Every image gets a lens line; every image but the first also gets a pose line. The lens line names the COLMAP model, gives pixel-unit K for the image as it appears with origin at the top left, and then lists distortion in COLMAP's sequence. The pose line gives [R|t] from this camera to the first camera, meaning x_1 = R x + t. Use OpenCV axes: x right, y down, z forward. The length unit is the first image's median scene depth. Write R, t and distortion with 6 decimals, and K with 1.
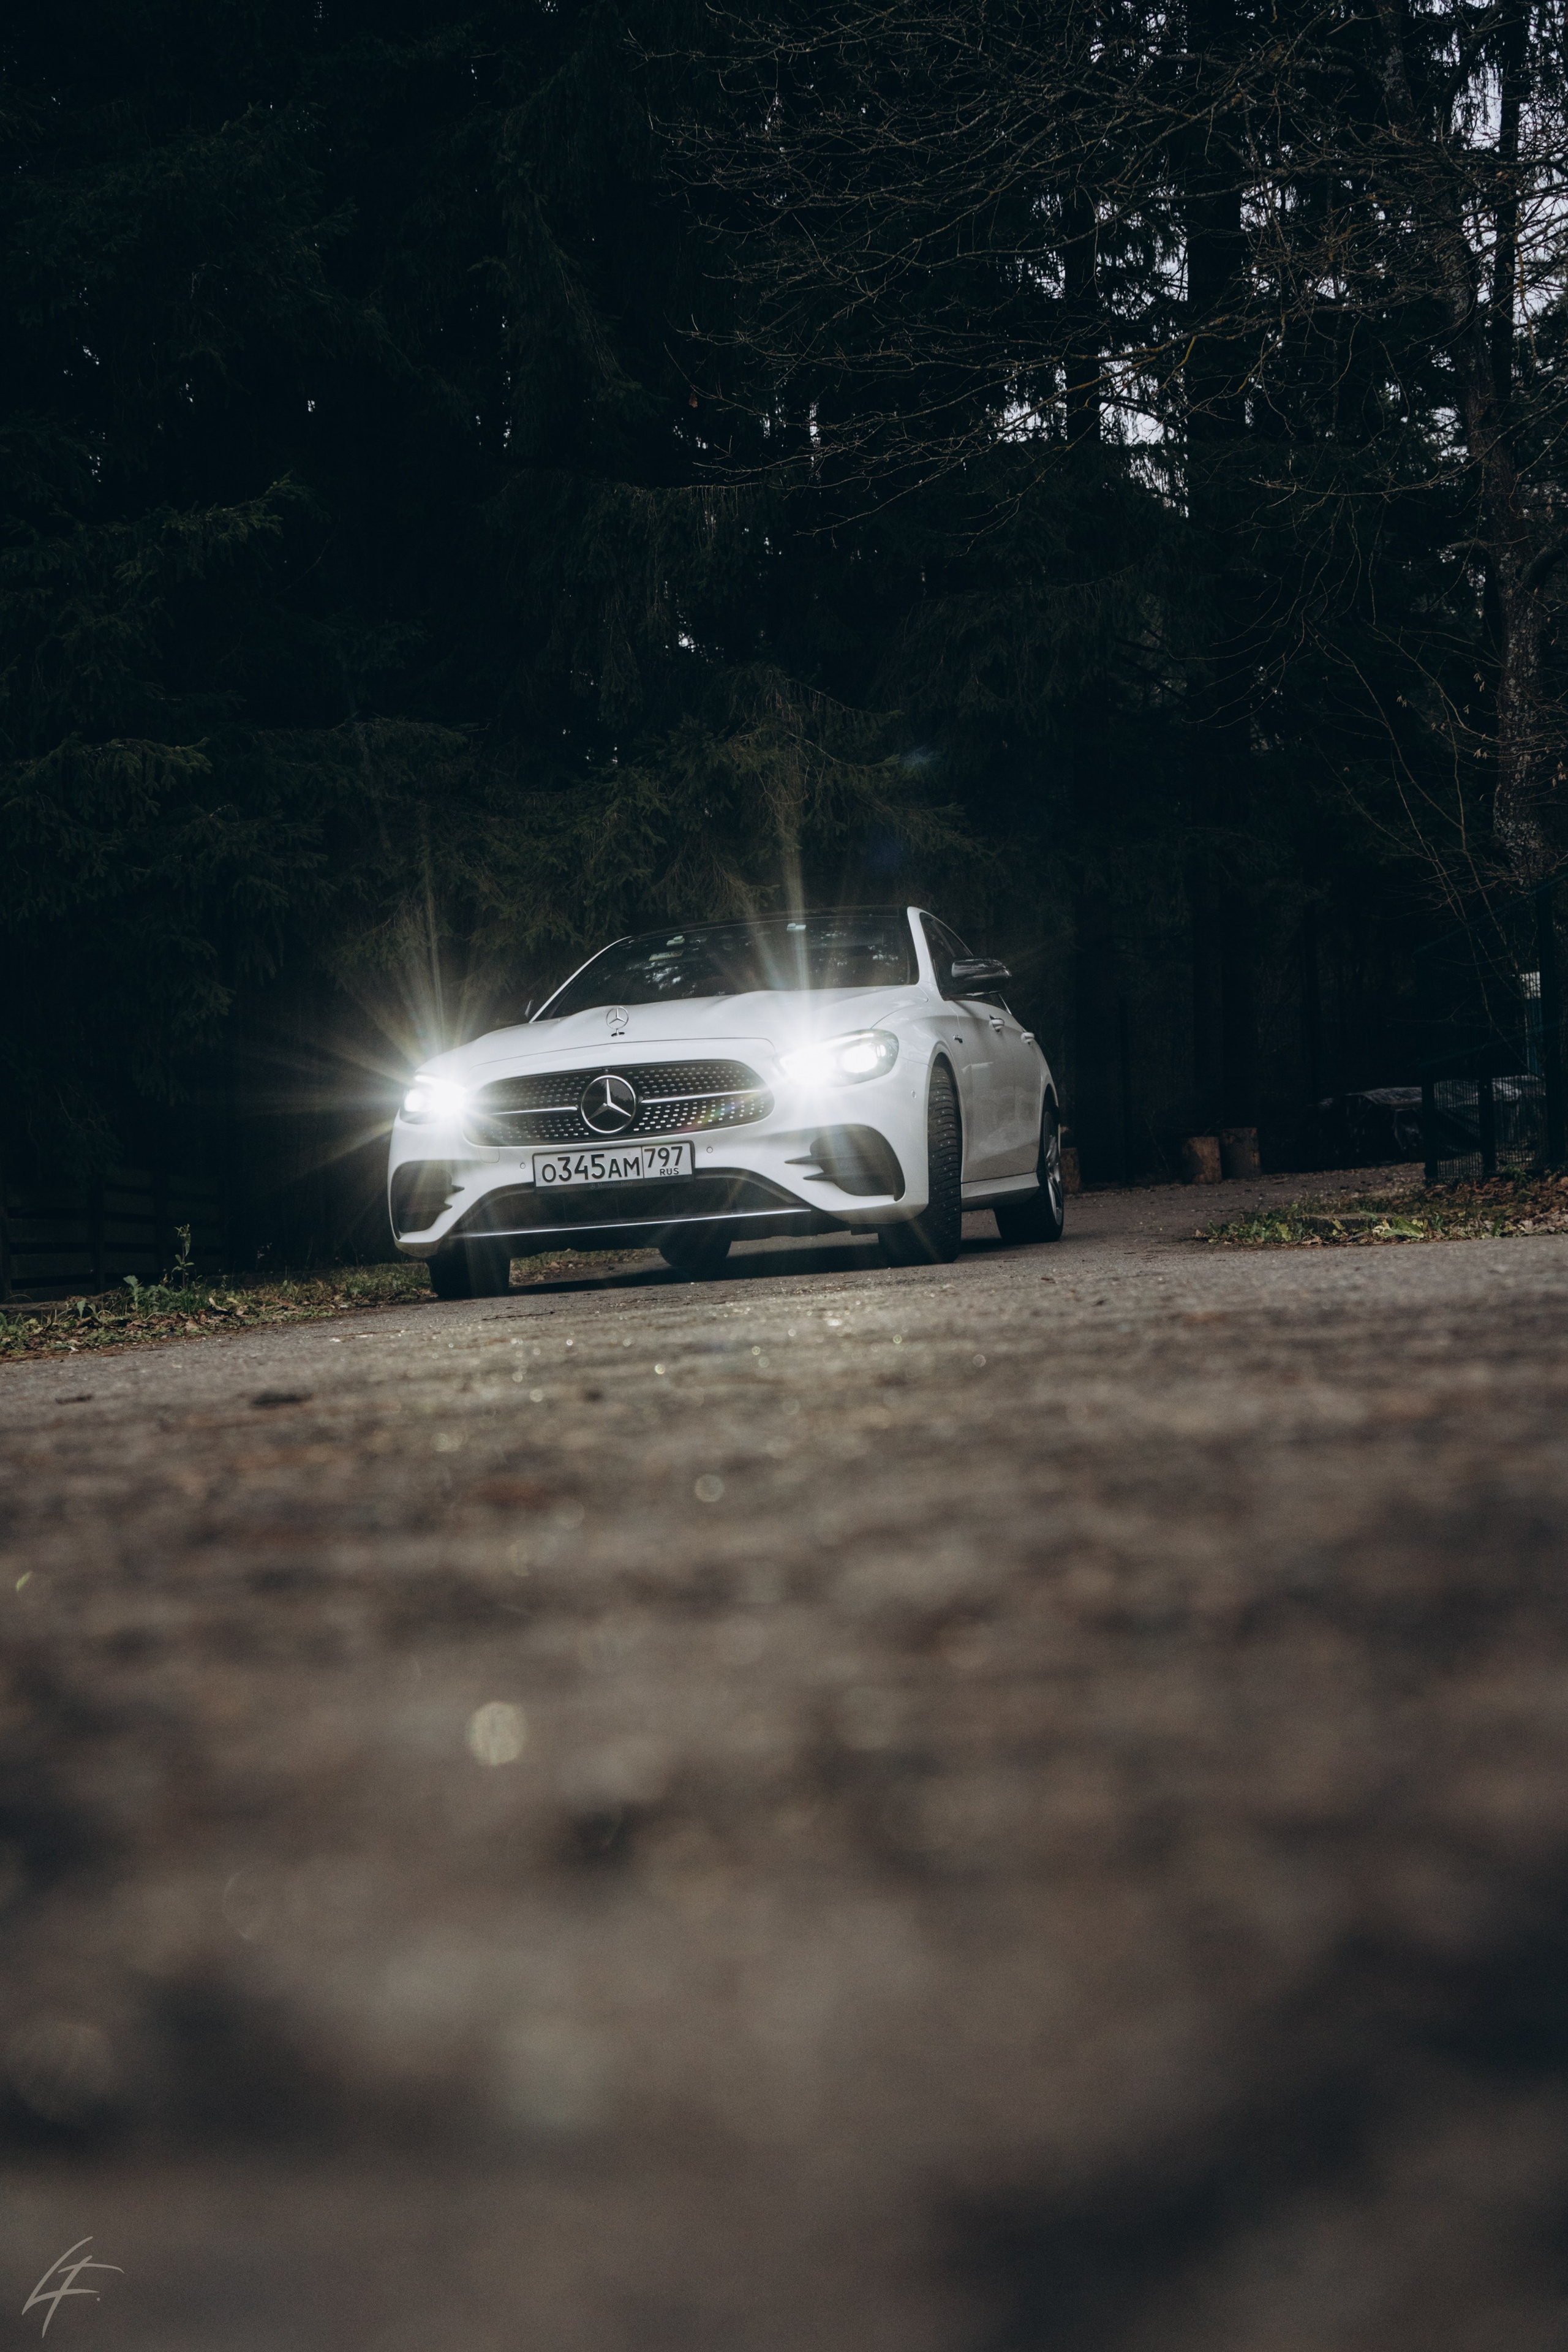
lens RADIAL K [[2489.2, 0, 857.3], [0, 2489.2, 1177.9], [0, 0, 1]] dist [-0.024226, 0.000139]
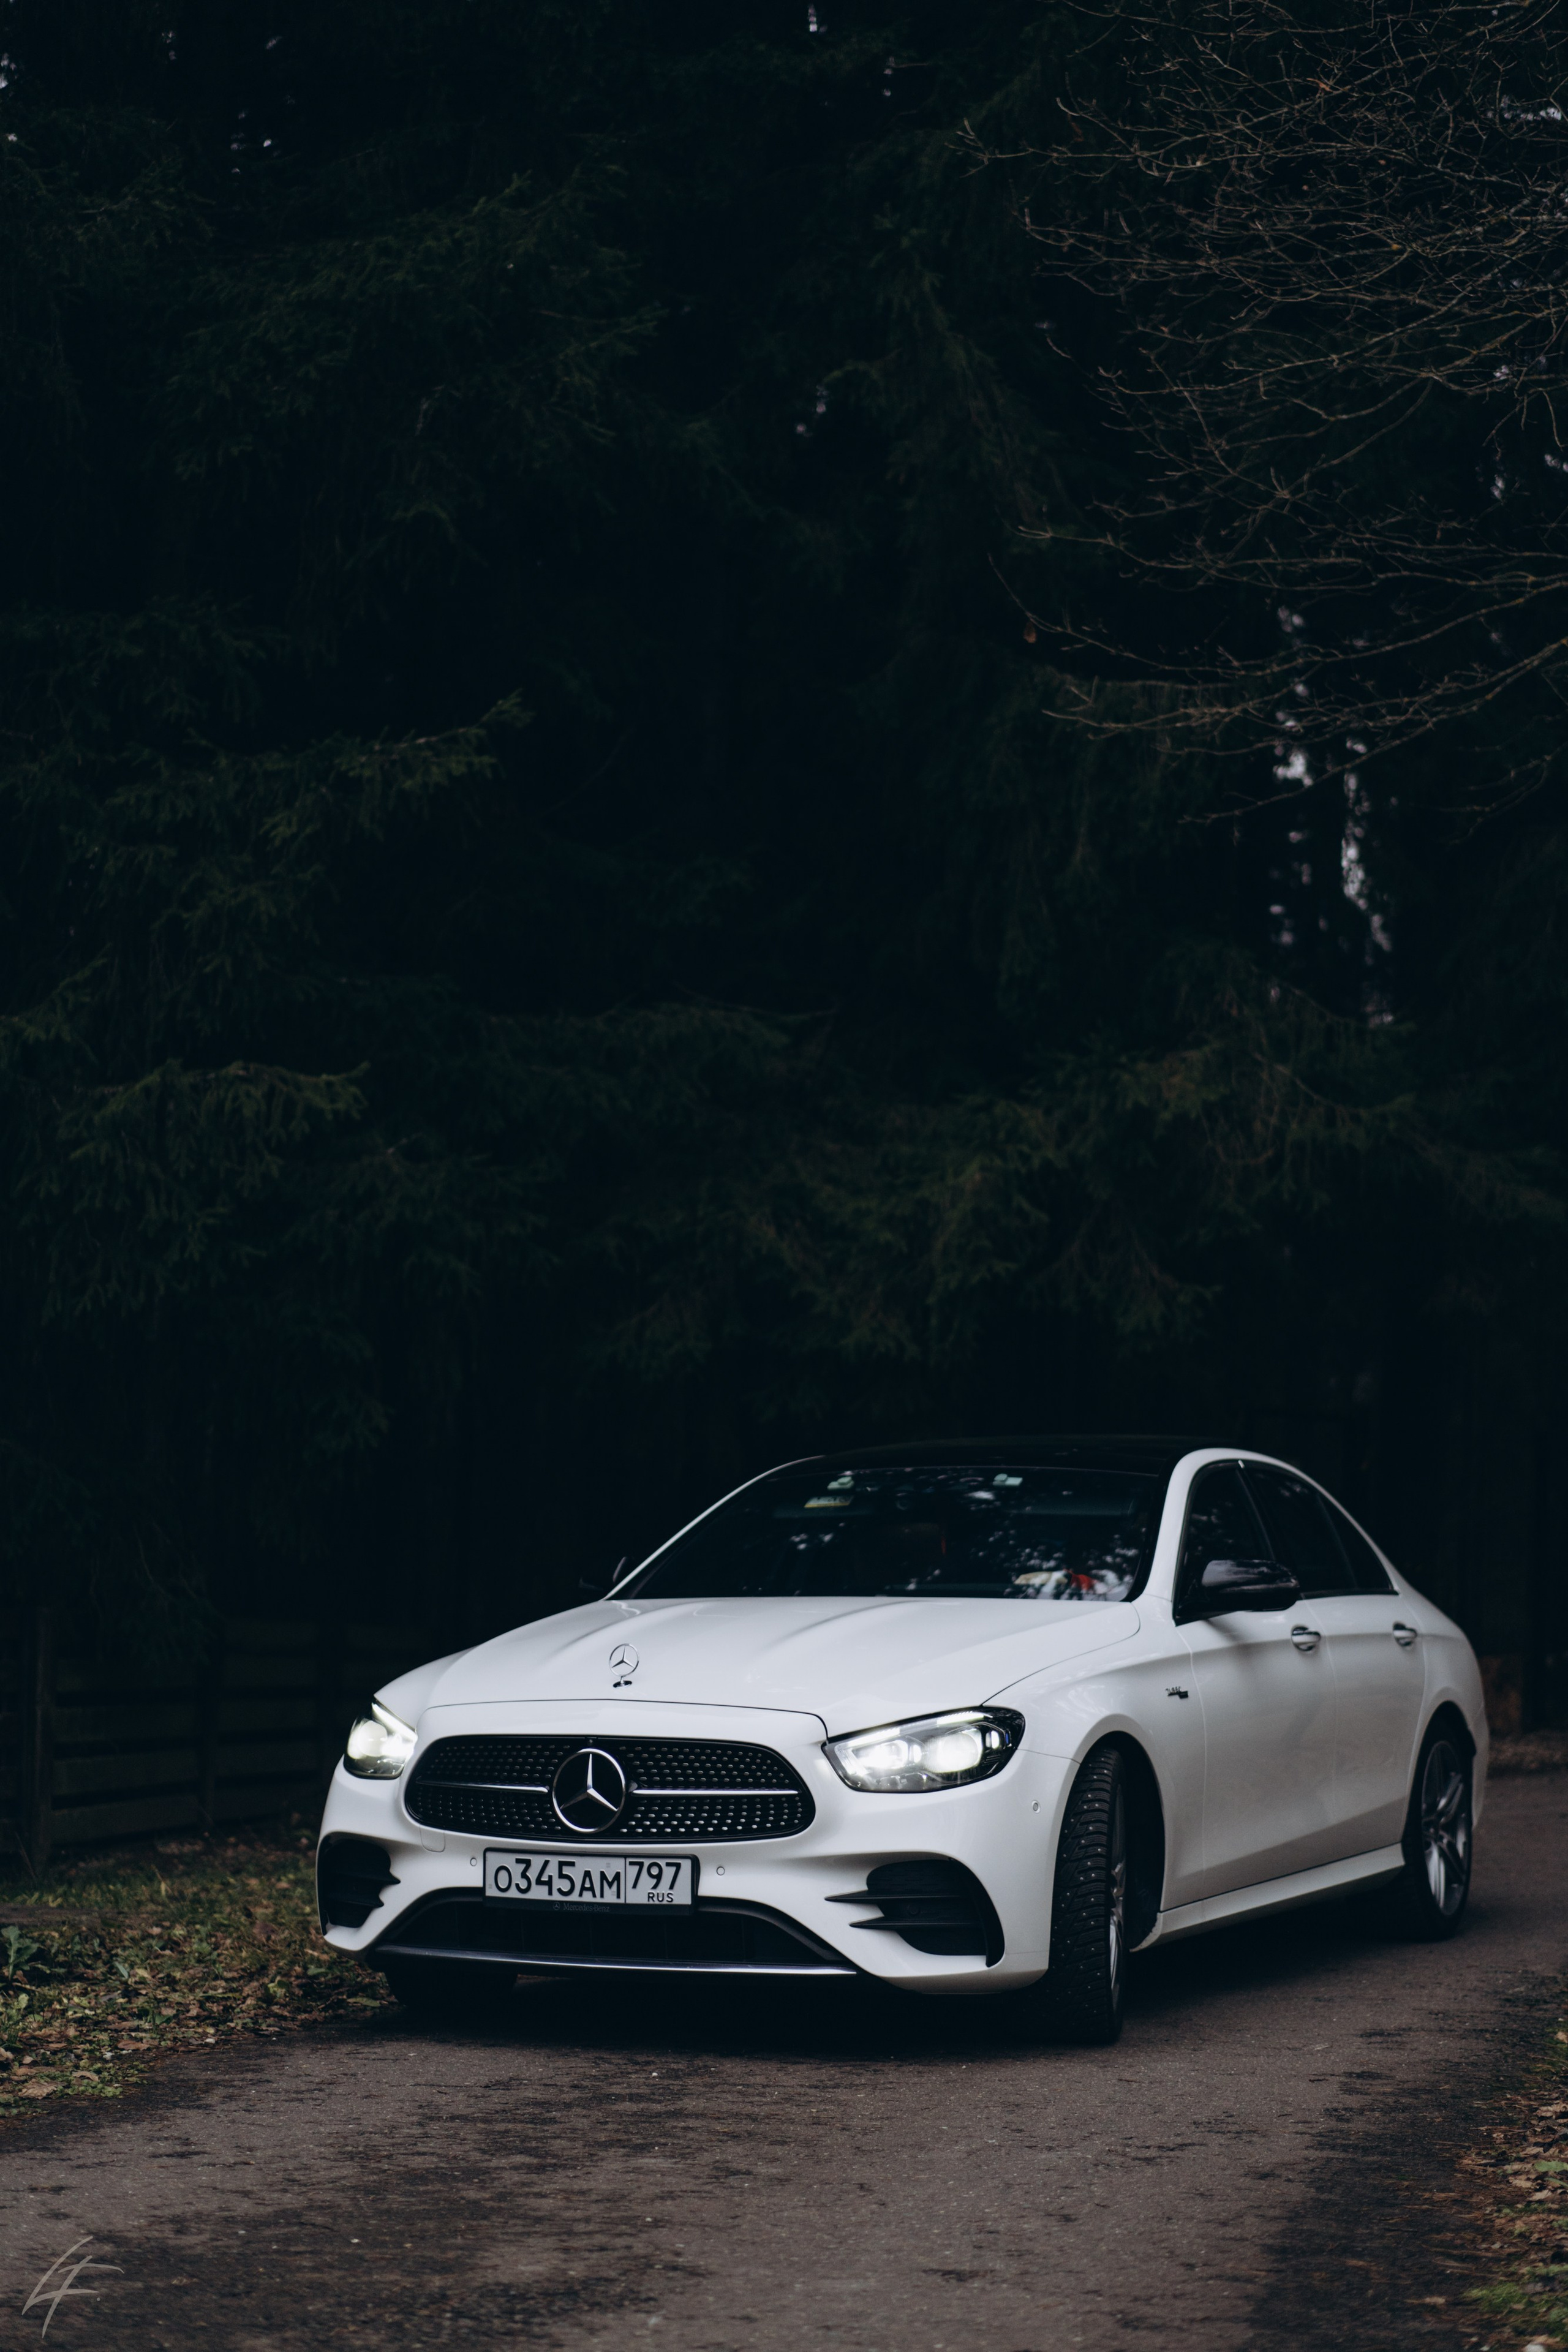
lens RADIAL K [[3833.5, 0, 784.0], [0, 3833.5, 1176.0], [0, 0, 1]] dist [-0.003327, -0.163257]
pose [[0.969894, 0.054721, -0.237301, 0.194138], [-0.074193, 0.994501, -0.073910, -0.121759], [0.231952, 0.089291, 0.968620, -0.051538]]
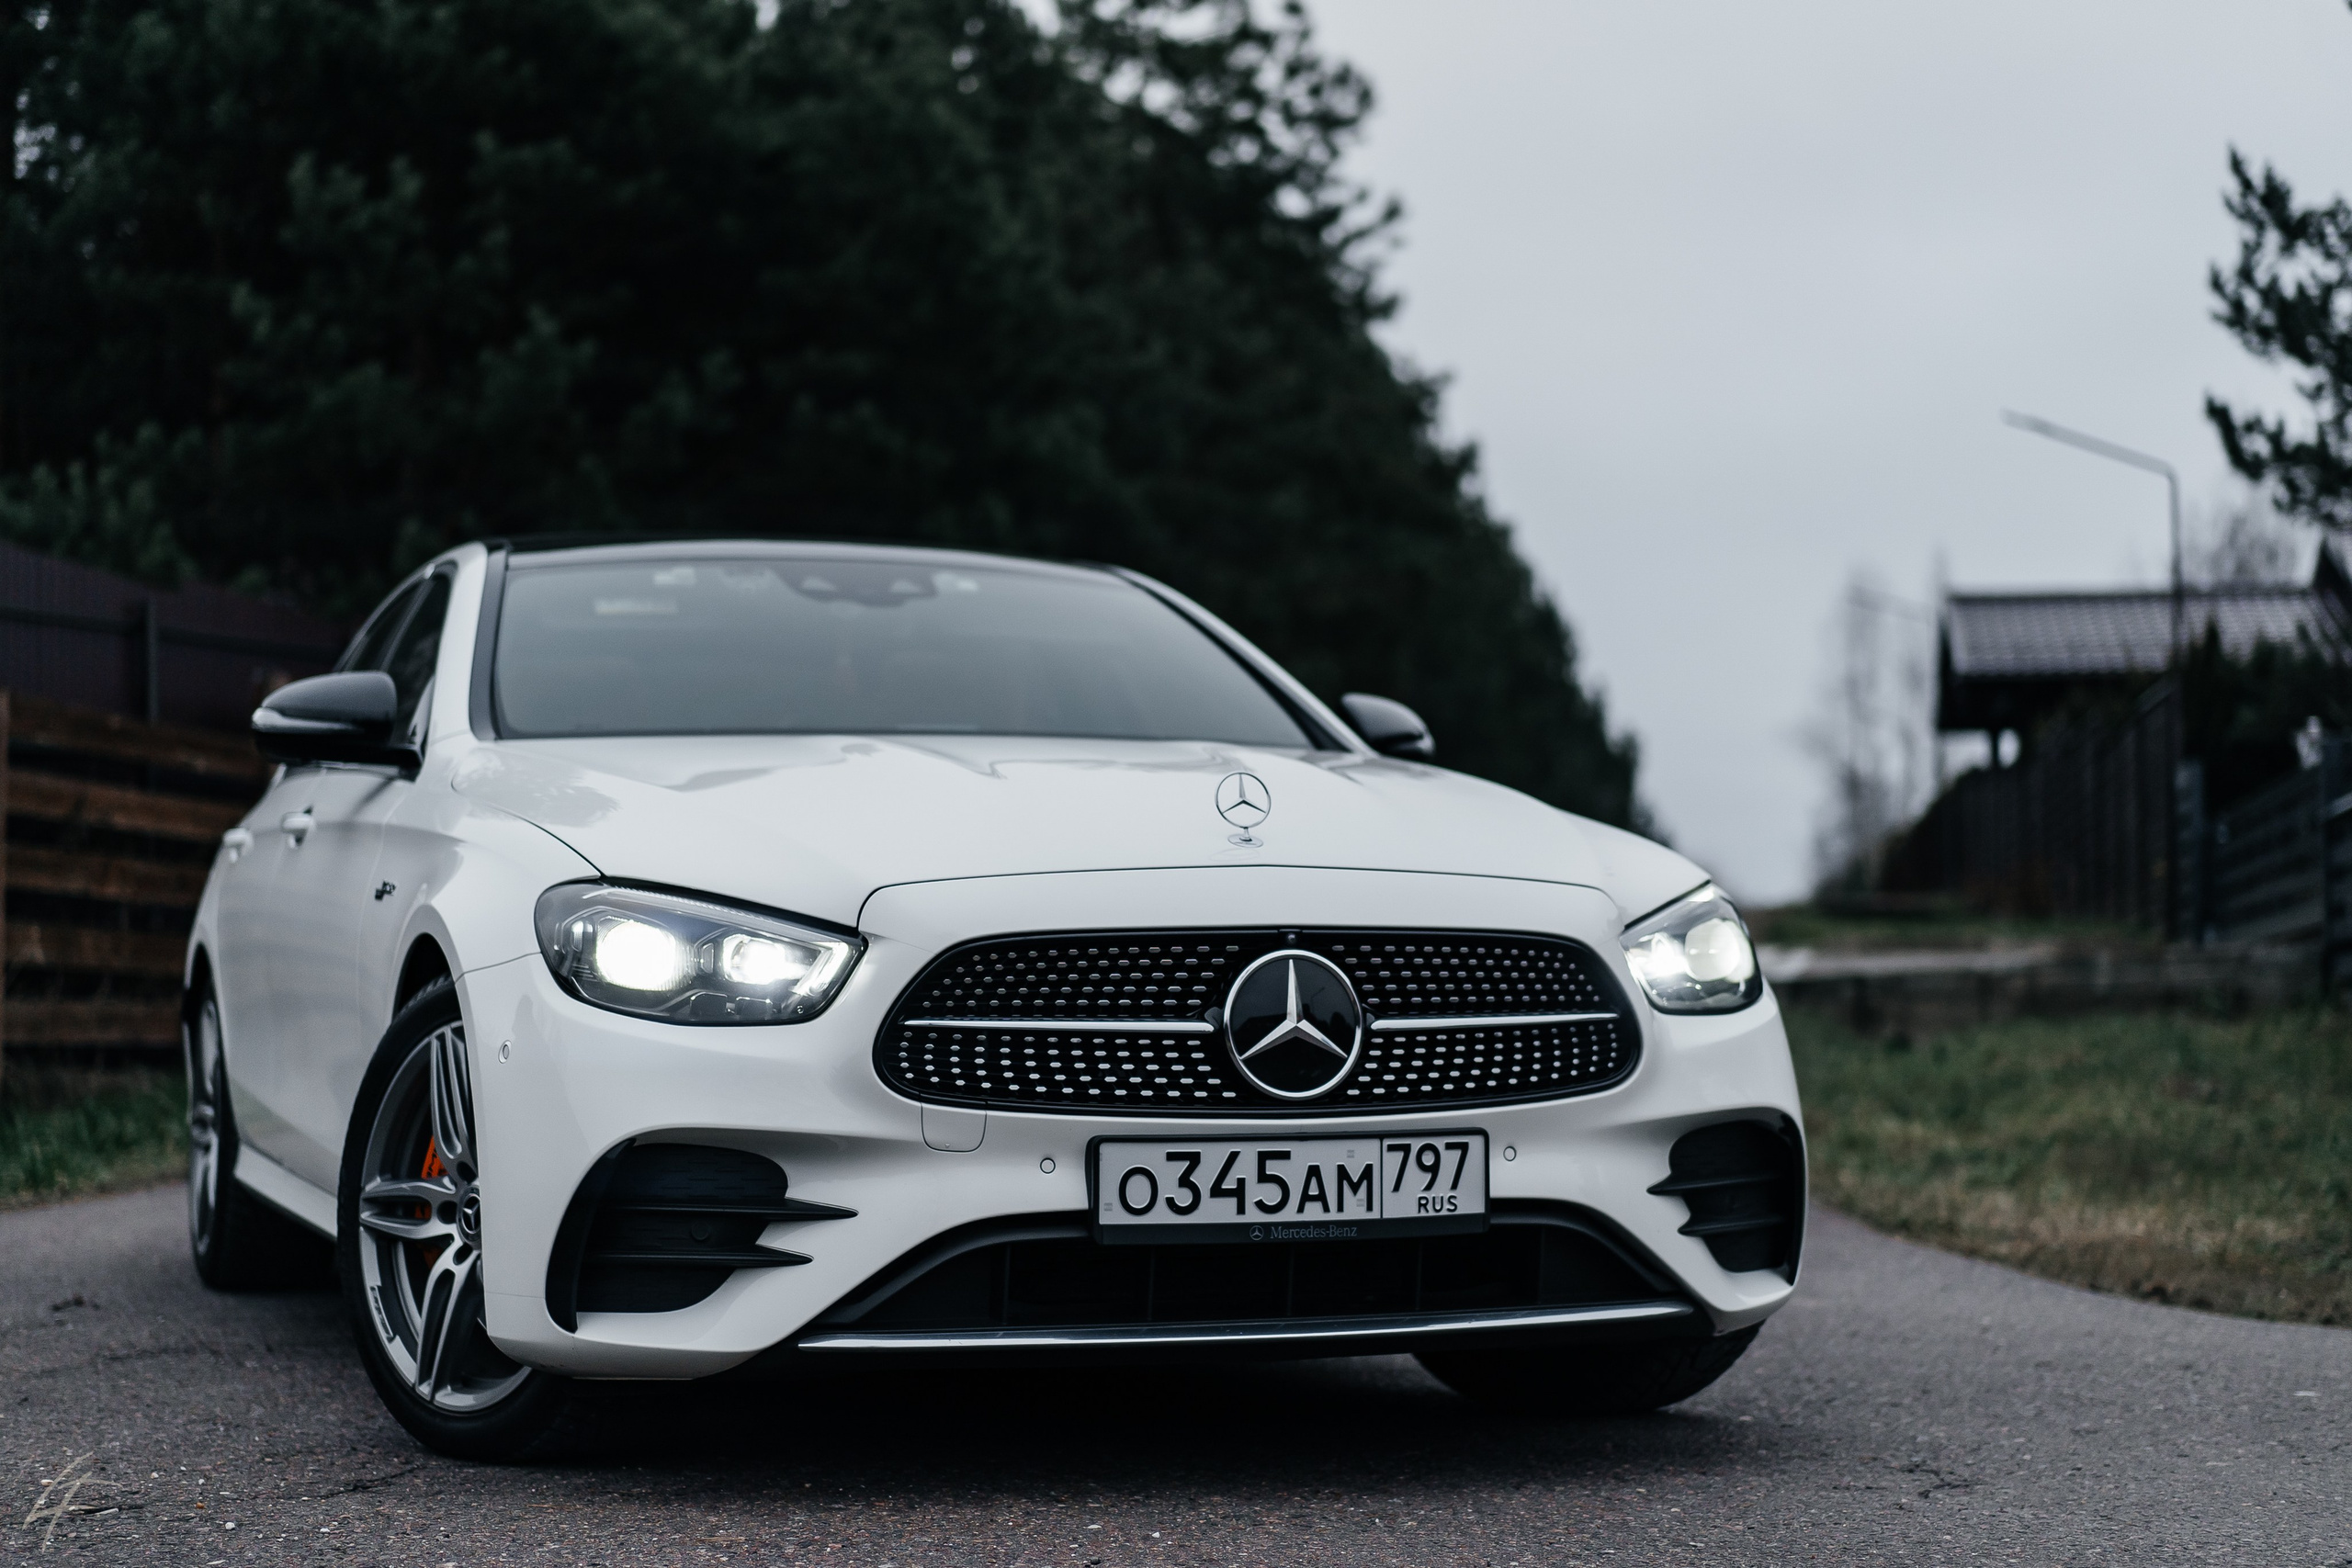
lens RADIAL K [[3833.1, 0, 1176.0], [0, 3833.1, 784.0], [0, 0, 1]] dist [-0.003327, -0.163257]
pose [[0.845326, 0.097223, 0.525329, -0.421222], [-0.069392, 0.994953, -0.072477, -0.021205], [-0.529724, 0.024813, 0.847807, 0.478344]]
